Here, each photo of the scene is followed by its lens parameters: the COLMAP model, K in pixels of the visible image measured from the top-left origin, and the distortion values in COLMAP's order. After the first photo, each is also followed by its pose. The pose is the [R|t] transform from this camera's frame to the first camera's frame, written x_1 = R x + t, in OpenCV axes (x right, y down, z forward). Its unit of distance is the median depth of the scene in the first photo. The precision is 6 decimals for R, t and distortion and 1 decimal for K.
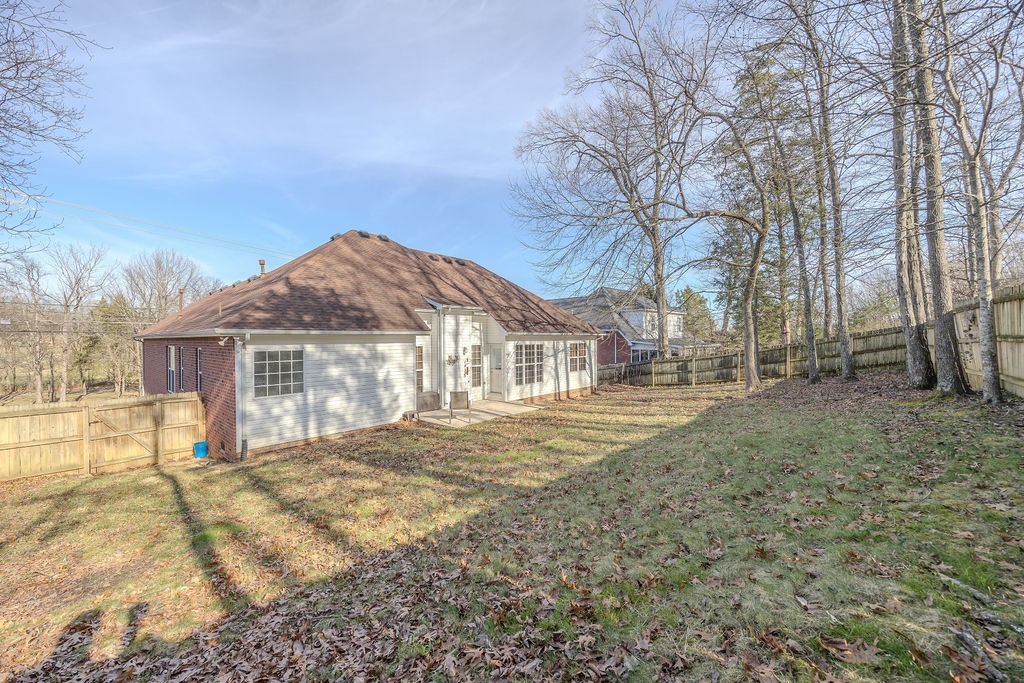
lens RADIAL K [[404.3, 0, 512.5], [0, 404.3, 343.6], [0, 0, 1]] dist [-0.001062, 0.000339]
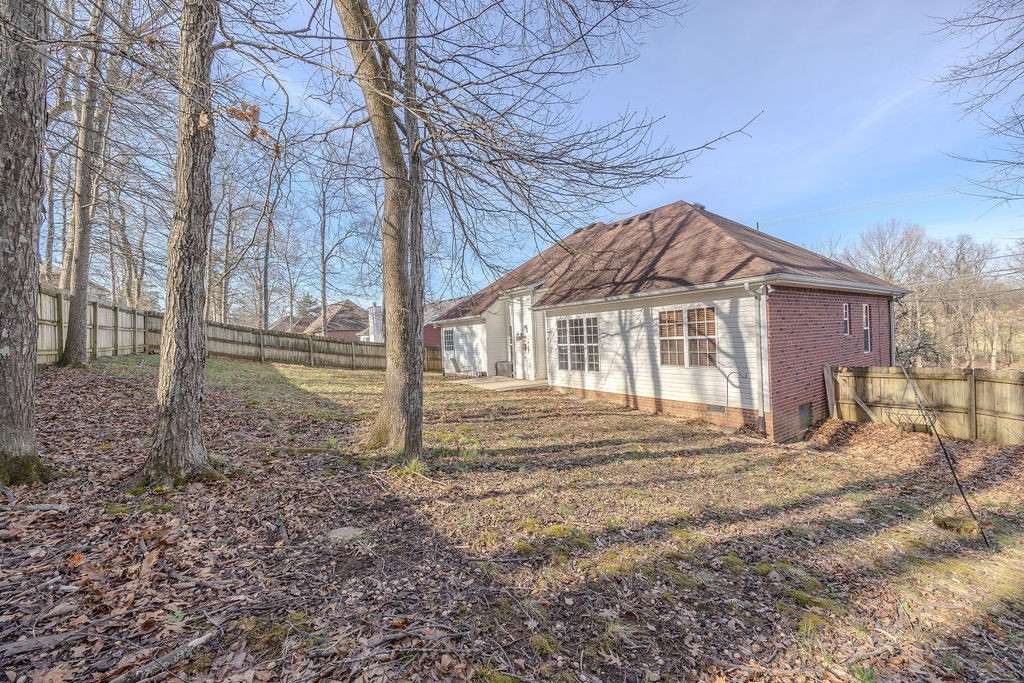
lens RADIAL K [[404.3, 0, 512.2], [0, 404.3, 334.4], [0, 0, 1]] dist [-0.001062, 0.000339]
pose [[-0.268306, 0.016798, -0.963187, 0.787789], [0.038246, 0.999245, 0.006773, 0.021039], [0.962574, -0.035021, -0.268746, 1.067753]]
